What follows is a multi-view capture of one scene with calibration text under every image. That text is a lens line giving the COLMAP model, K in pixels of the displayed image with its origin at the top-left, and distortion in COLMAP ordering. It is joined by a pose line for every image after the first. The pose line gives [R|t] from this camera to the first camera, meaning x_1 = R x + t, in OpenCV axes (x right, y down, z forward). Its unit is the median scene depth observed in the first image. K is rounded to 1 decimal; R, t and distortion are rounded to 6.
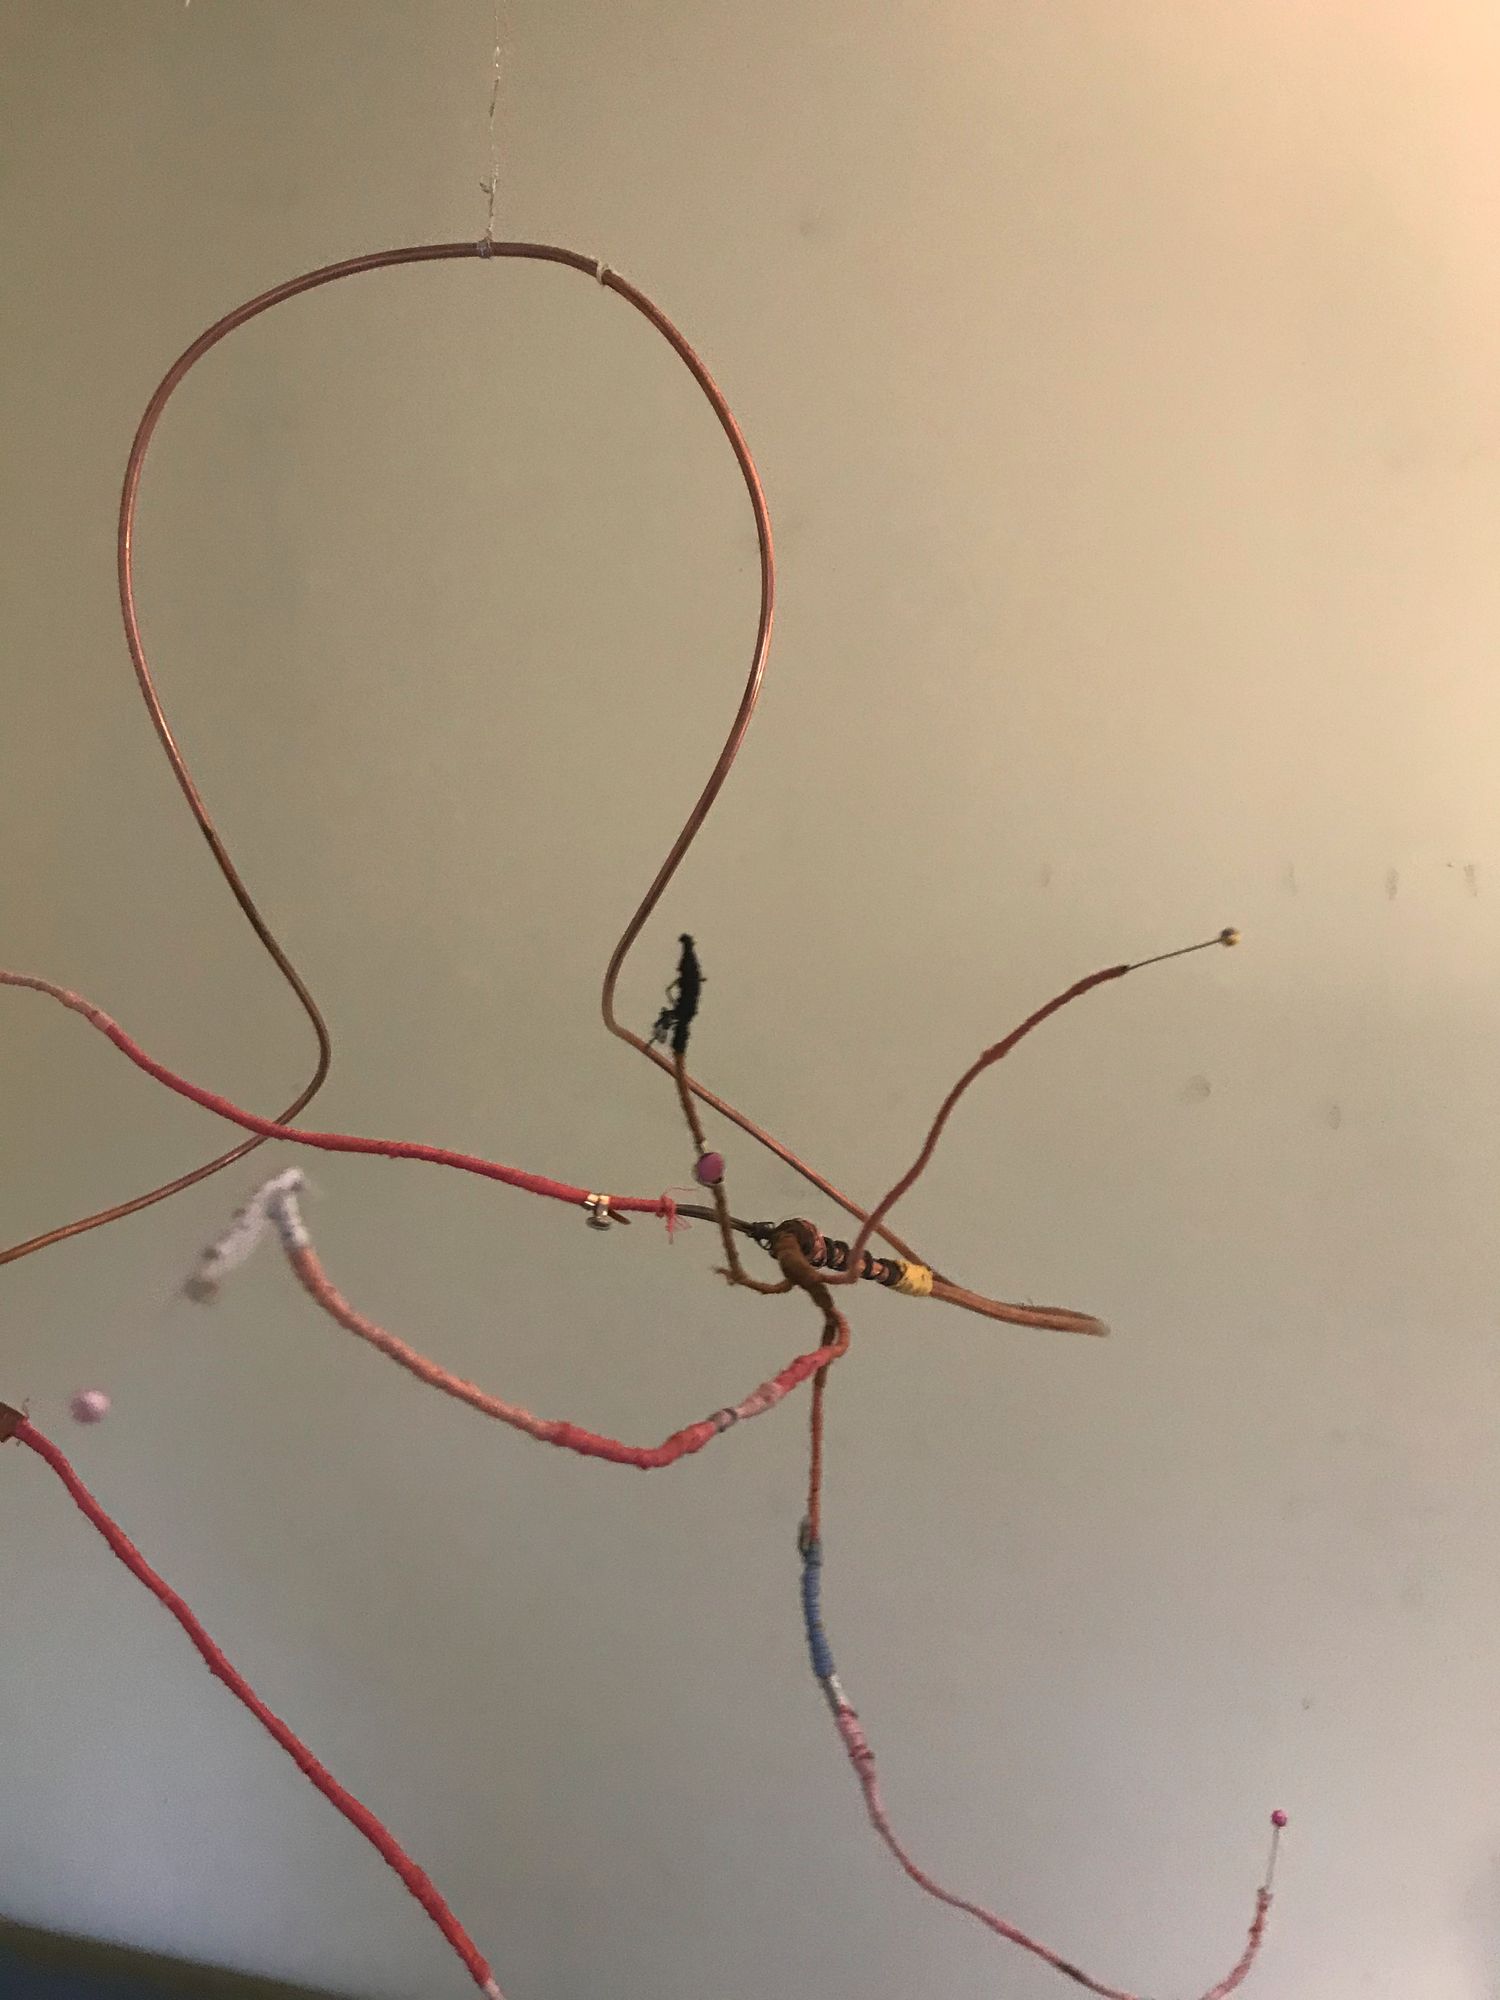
lens RADIAL K [[1686.3, 0, 750.0], [0, 1686.3, 1000.0], [0, 0, 1]] dist [-0.053877, 0.061201]
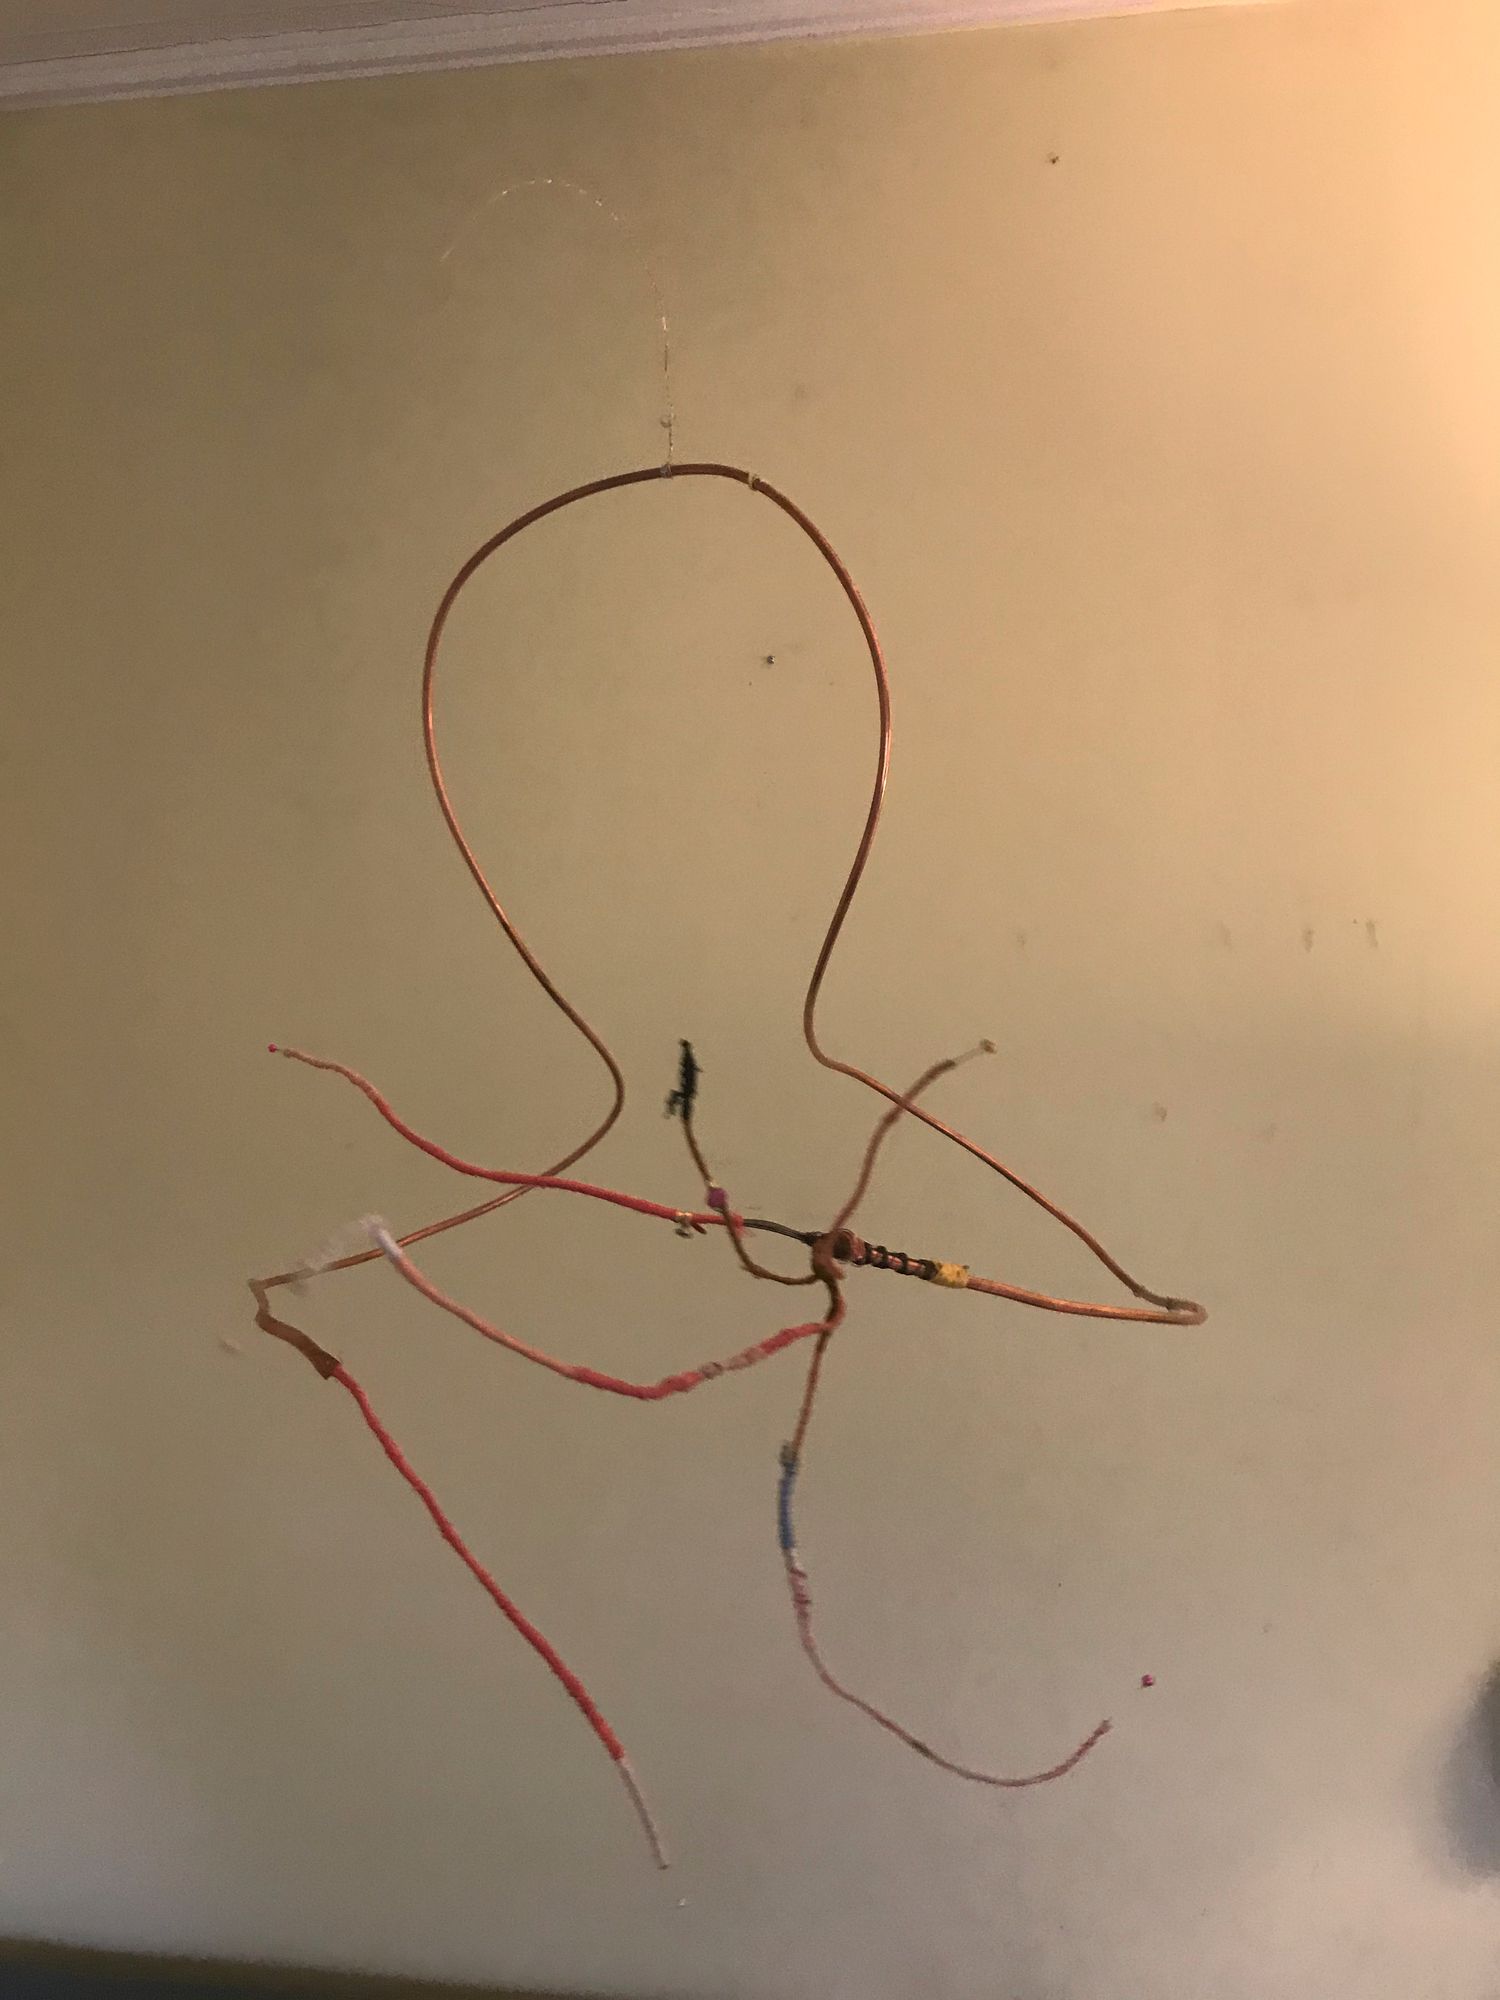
lens RADIAL K [[1686.3, 0, 750.0], [0, 1686.3, 1000.0], [0, 0, 1]] dist [-0.053877, 0.061201]
pose [[0.959191, -0.035845, -0.280479, 0.383213], [0.038617, 0.999245, 0.004360, -0.069807], [0.280111, -0.015013, 0.959850, -0.350402]]
